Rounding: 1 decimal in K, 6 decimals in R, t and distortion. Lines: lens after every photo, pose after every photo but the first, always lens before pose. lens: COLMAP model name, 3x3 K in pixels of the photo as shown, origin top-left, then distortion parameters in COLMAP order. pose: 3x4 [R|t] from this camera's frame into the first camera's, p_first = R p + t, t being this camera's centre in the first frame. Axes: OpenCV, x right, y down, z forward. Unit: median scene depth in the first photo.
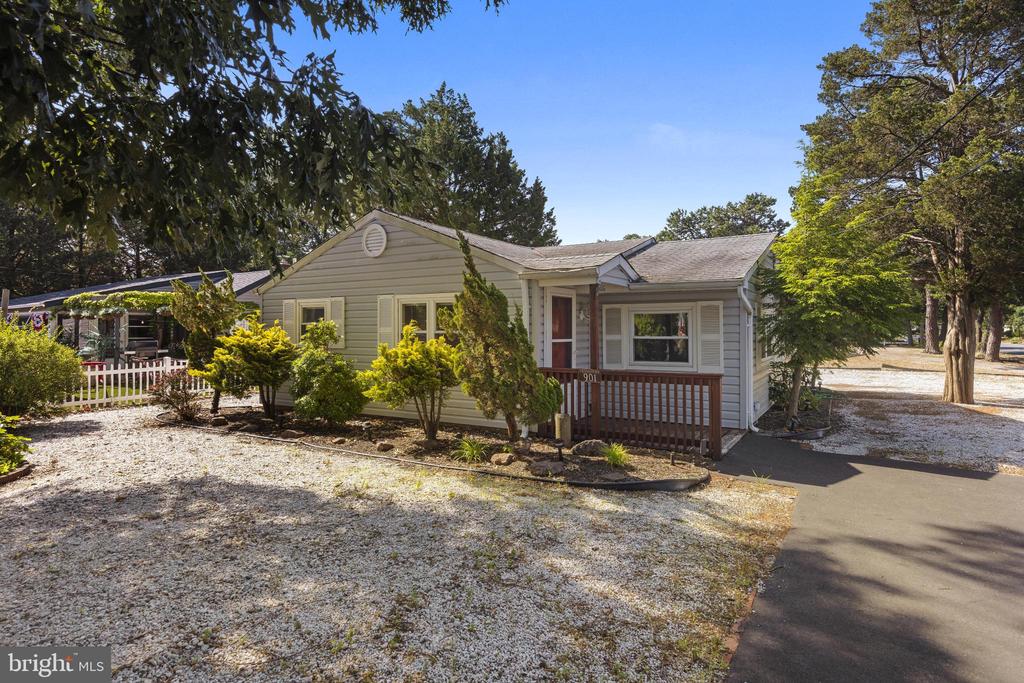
lens RADIAL K [[574.9, 0, 515.2], [0, 574.9, 328.3], [0, 0, 1]] dist [0.003600, 0.000518]
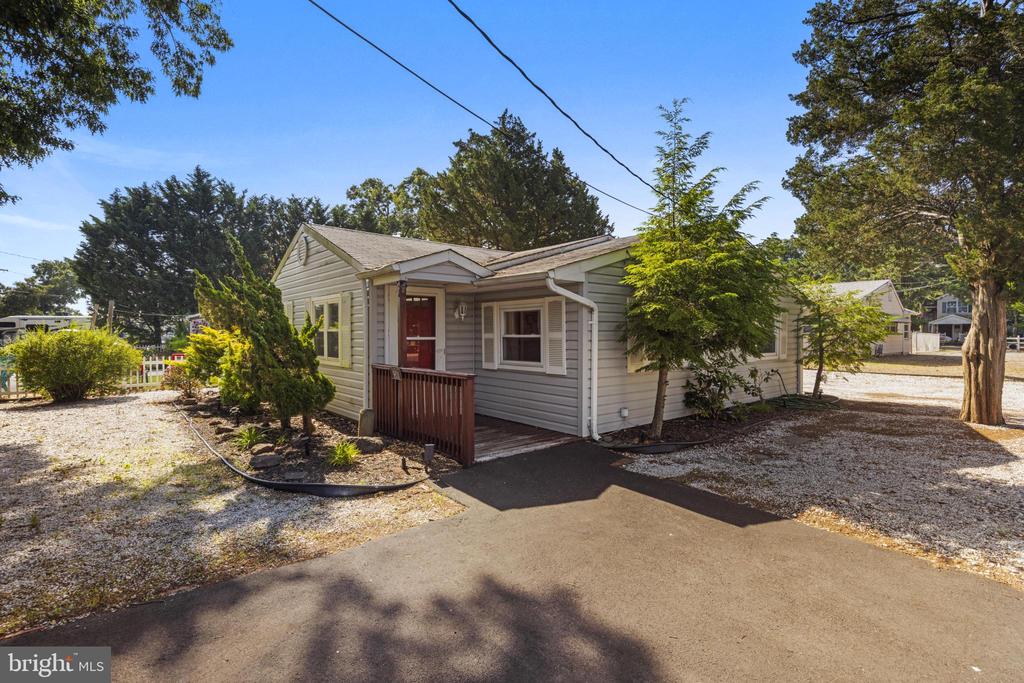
lens RADIAL K [[497.1, 0, 512.0], [0, 497.1, 341.5], [0, 0, 1]] dist [0.002824, 0.000727]
pose [[0.946059, 0.007044, -0.323918, 0.512796], [-0.000602, 0.999800, 0.019984, 0.008705], [0.323994, -0.018711, 0.945874, 0.210612]]
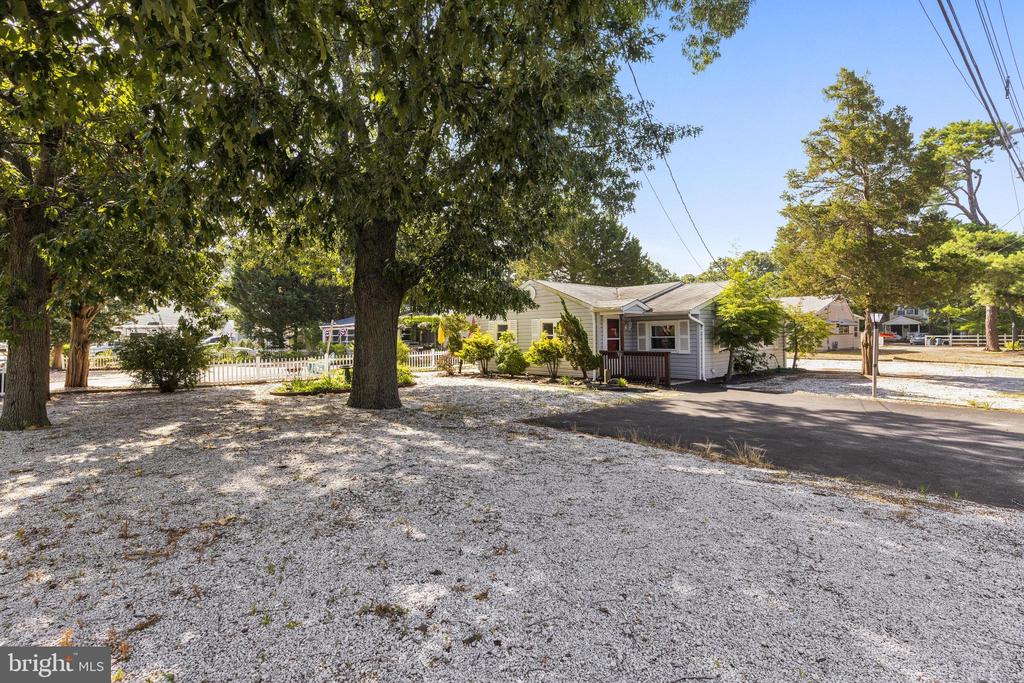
lens RADIAL K [[502.4, 0, 511.5], [0, 502.4, 330.2], [0, 0, 1]] dist [0.000027, -0.000045]
pose [[0.959811, -0.011314, -0.280419, 0.239119], [0.009334, 0.999921, -0.008397, 0.000683], [0.280492, 0.005442, 0.959841, -0.920505]]
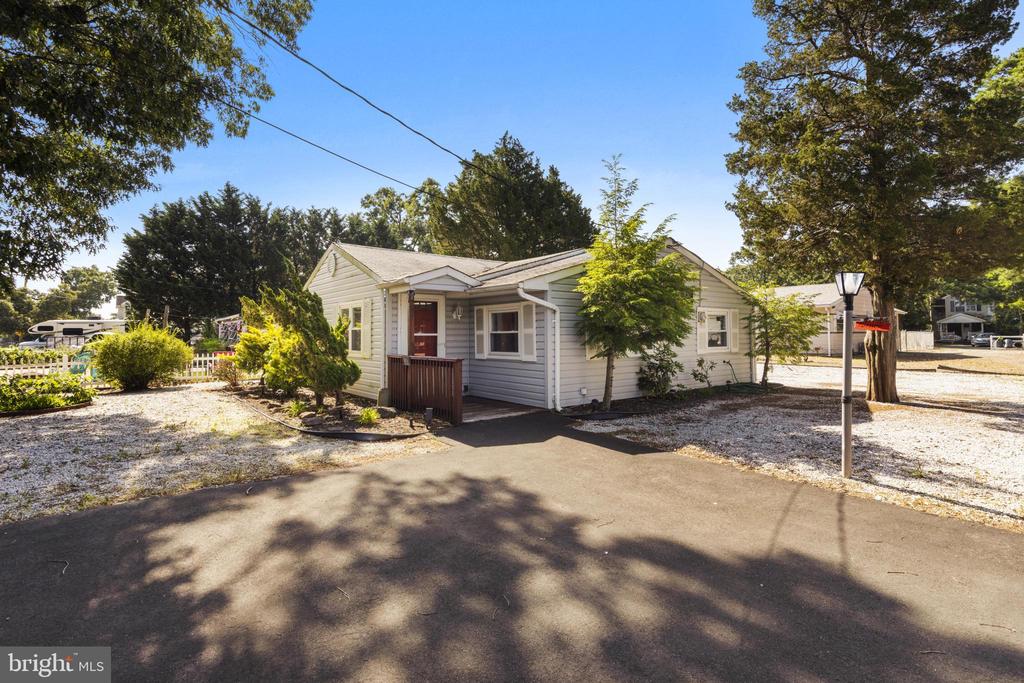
lens RADIAL K [[502.5, 0, 510.1], [0, 502.5, 318.5], [0, 0, 1]] dist [0.003252, 0.000760]
pose [[0.936769, -0.014758, -0.349636, 0.646377], [0.004566, 0.999541, -0.029957, 0.019375], [0.349918, 0.026467, 0.936406, 0.001089]]
